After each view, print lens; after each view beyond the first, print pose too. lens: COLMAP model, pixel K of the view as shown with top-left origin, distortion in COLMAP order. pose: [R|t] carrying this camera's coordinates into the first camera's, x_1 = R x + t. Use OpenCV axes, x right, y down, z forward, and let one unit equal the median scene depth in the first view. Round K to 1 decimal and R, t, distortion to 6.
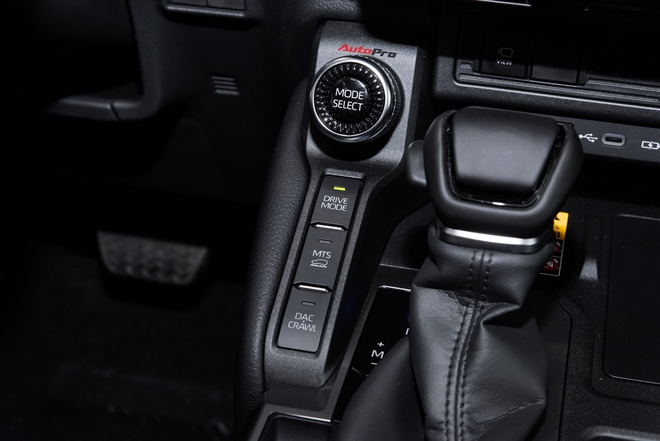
lens RADIAL K [[1198.2, 0, 330.0], [0, 1198.2, 220.2], [0, 0, 1]] dist [-0.055793, 0.000000]
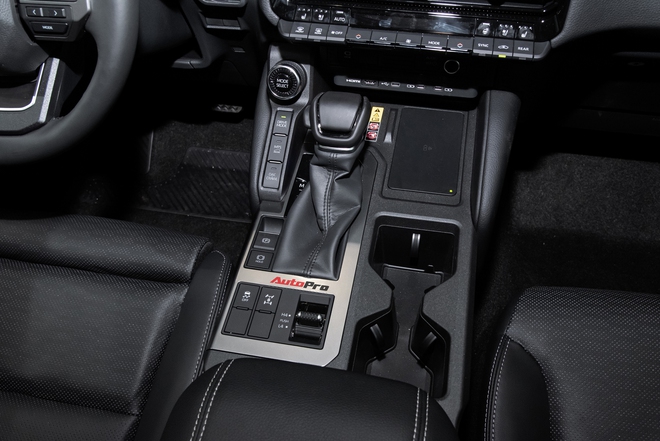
lens RADIAL K [[640.4, 0, 330.9], [0, 640.4, 221.0], [0, 0, 1]] dist [-0.001161, 0.000000]
pose [[0.997013, -0.070327, -0.031923, 0.142005], [0.077018, 0.936133, 0.343108, -0.290611], [0.005754, -0.344541, 0.938754, -0.343422]]
